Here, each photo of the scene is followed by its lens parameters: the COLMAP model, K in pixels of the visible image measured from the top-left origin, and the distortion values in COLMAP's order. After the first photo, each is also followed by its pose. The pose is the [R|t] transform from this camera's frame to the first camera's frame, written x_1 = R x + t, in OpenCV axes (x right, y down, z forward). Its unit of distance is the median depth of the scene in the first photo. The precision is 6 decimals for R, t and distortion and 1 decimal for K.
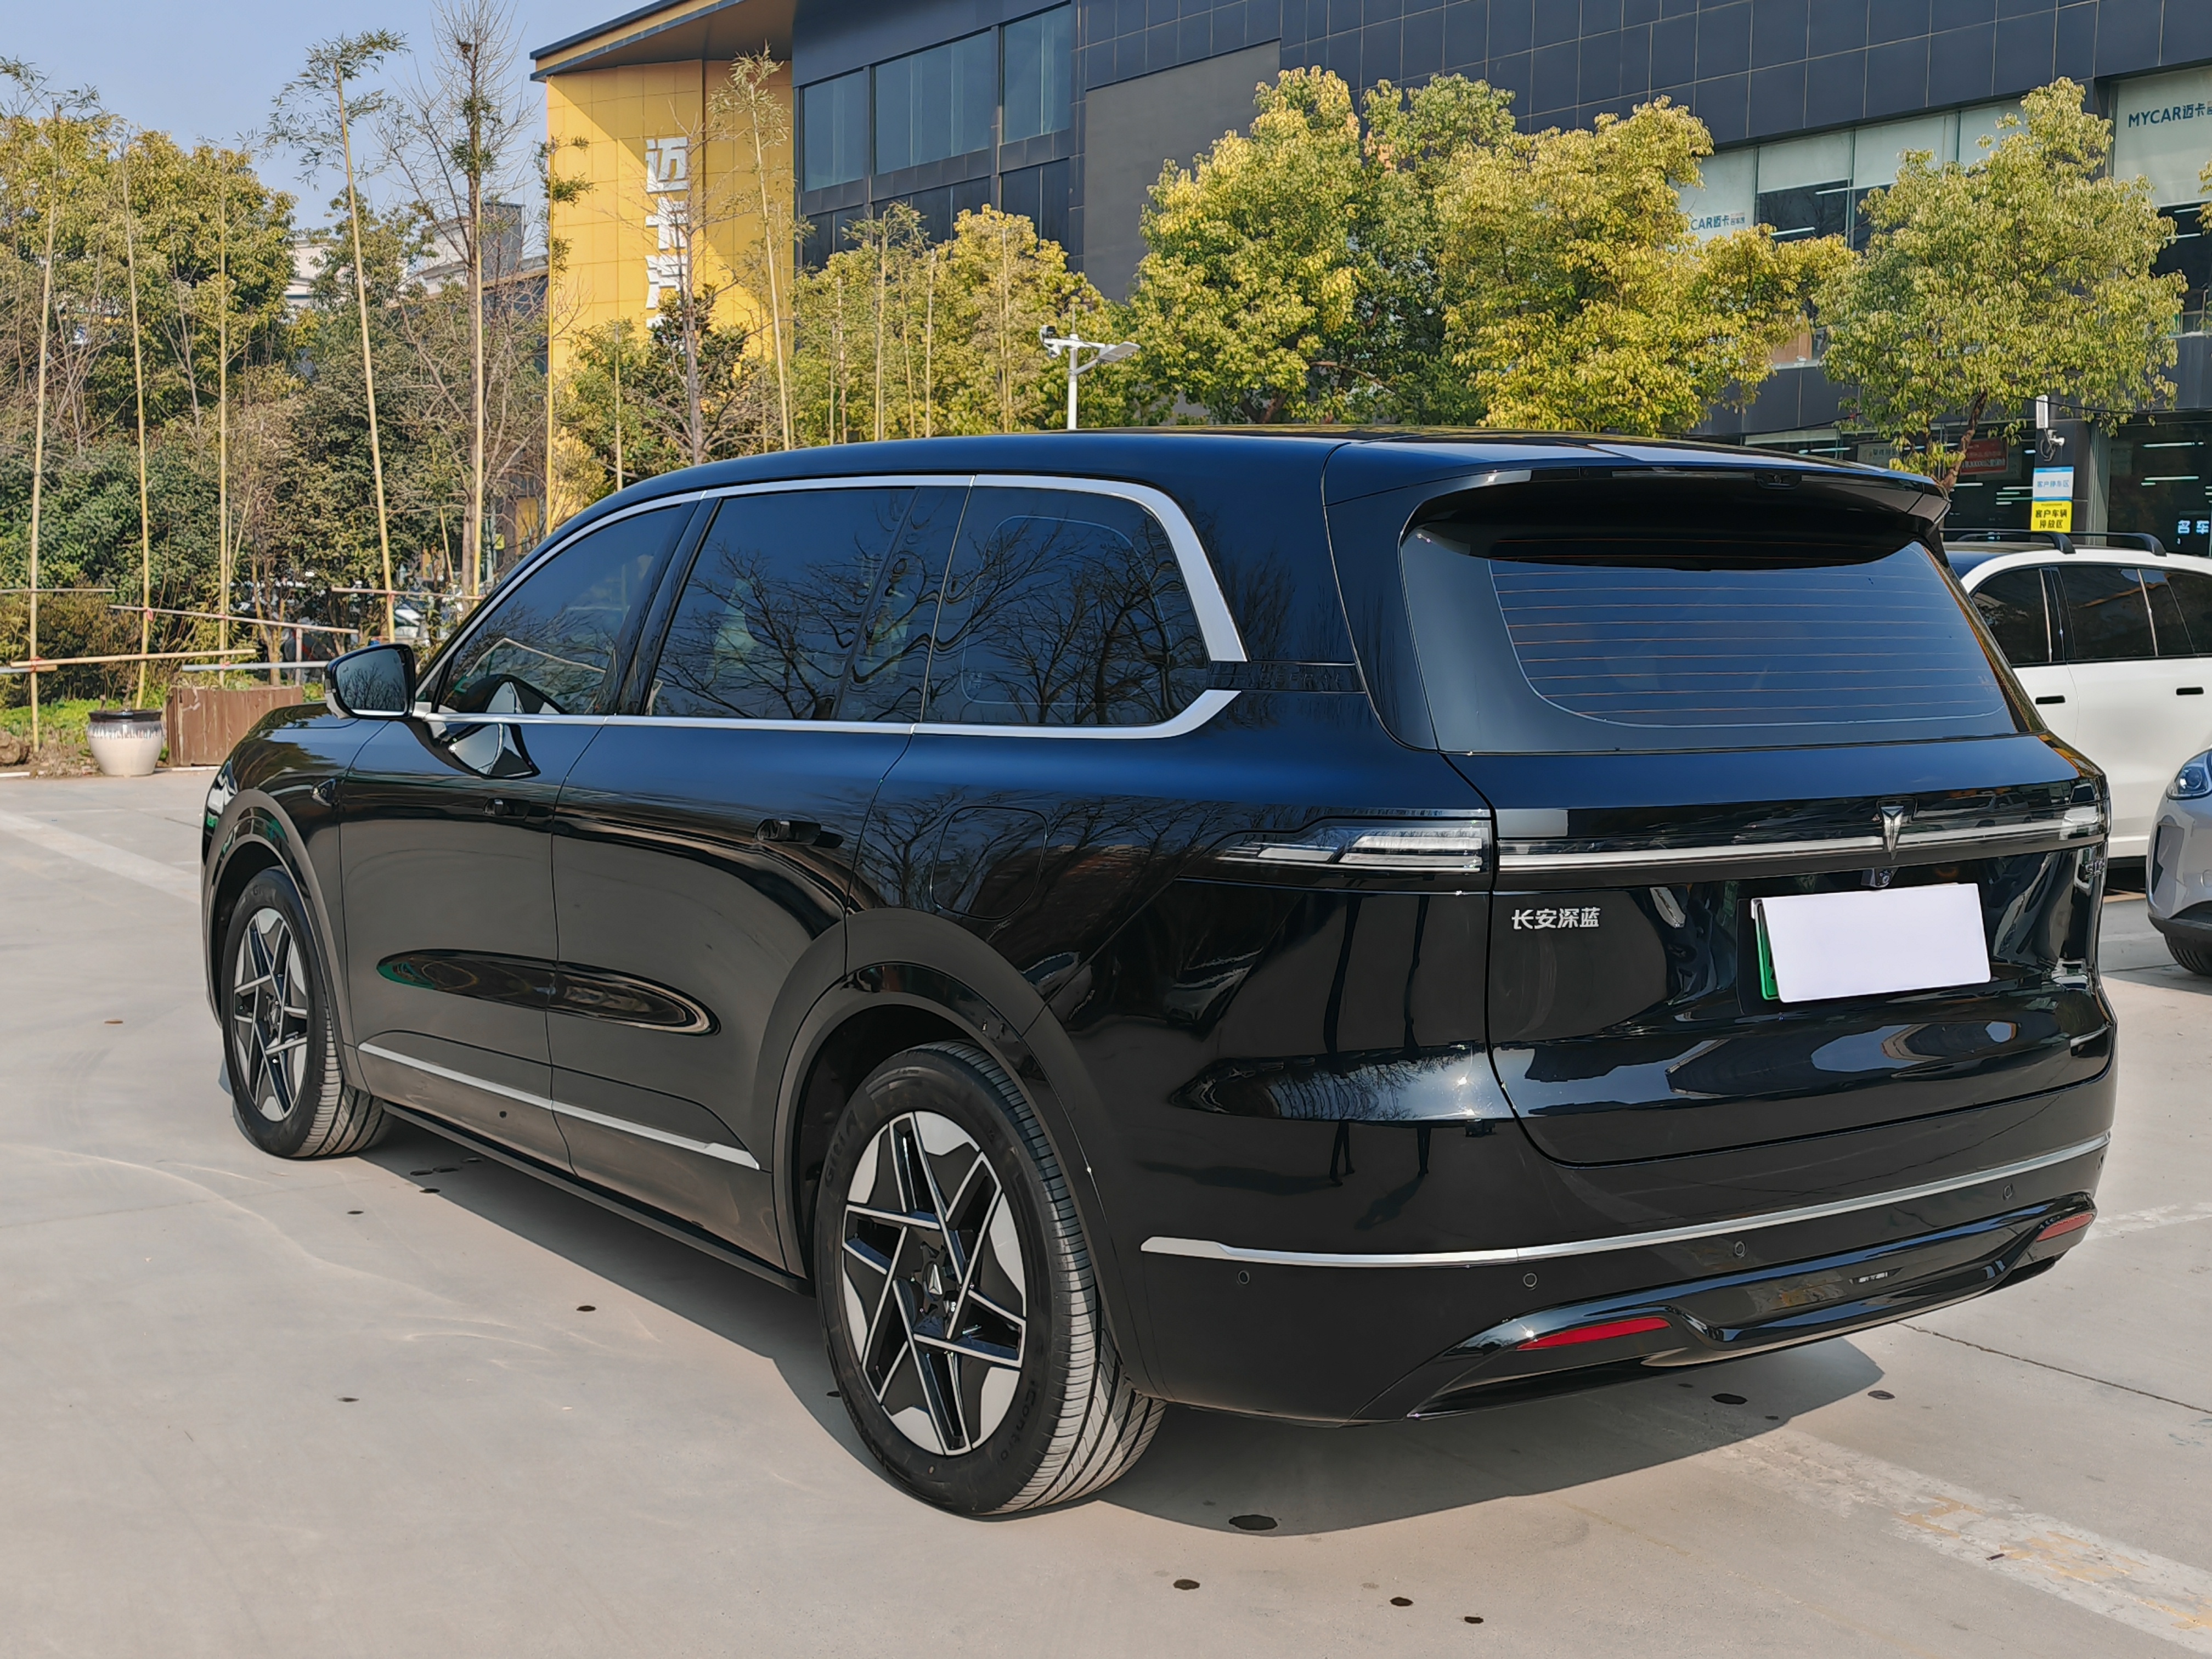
lens RADIAL K [[2695.4, 0, 1100.2], [0, 2695.4, 829.1], [0, 0, 1]] dist [0.015741, 0.000000]
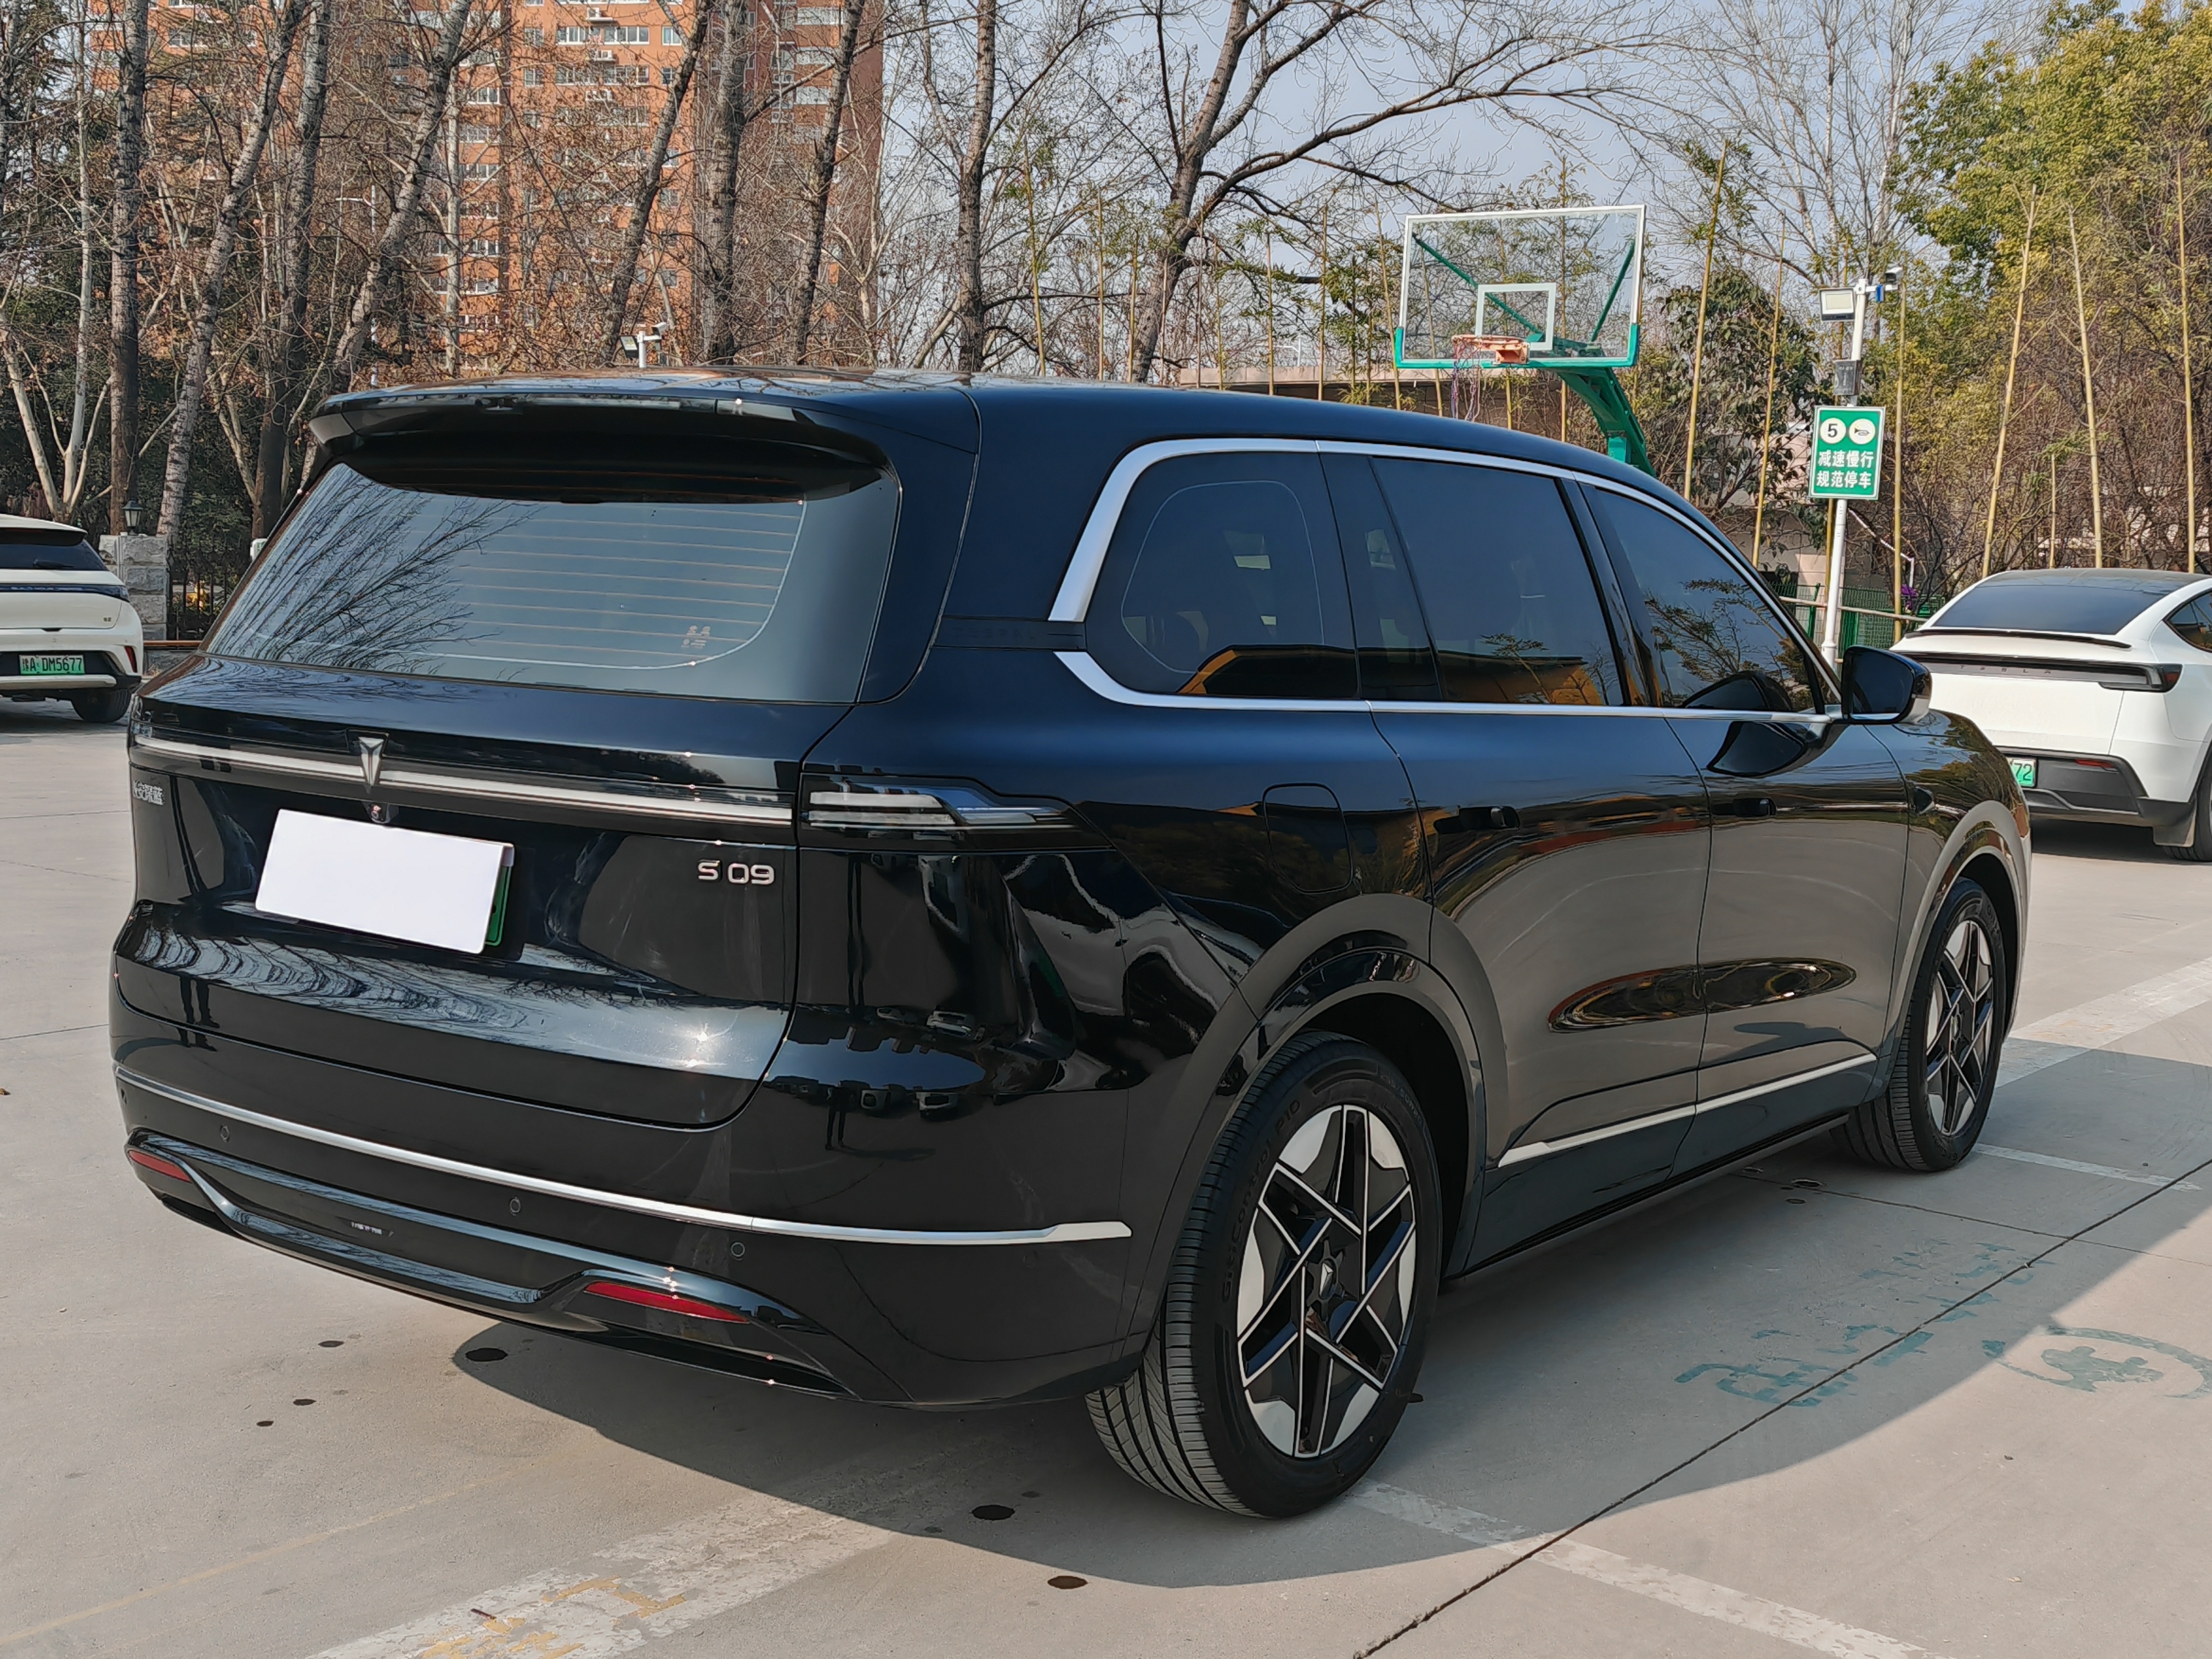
lens RADIAL K [[2695.4, 0, 1096.2], [0, 2695.4, 826.8], [0, 0, 1]] dist [0.015741, 0.000000]
pose [[0.256703, 0.087256, -0.962543, 1.270913], [-0.115230, 0.991576, 0.059157, -0.062602], [0.959597, 0.095728, 0.264595, 0.985619]]
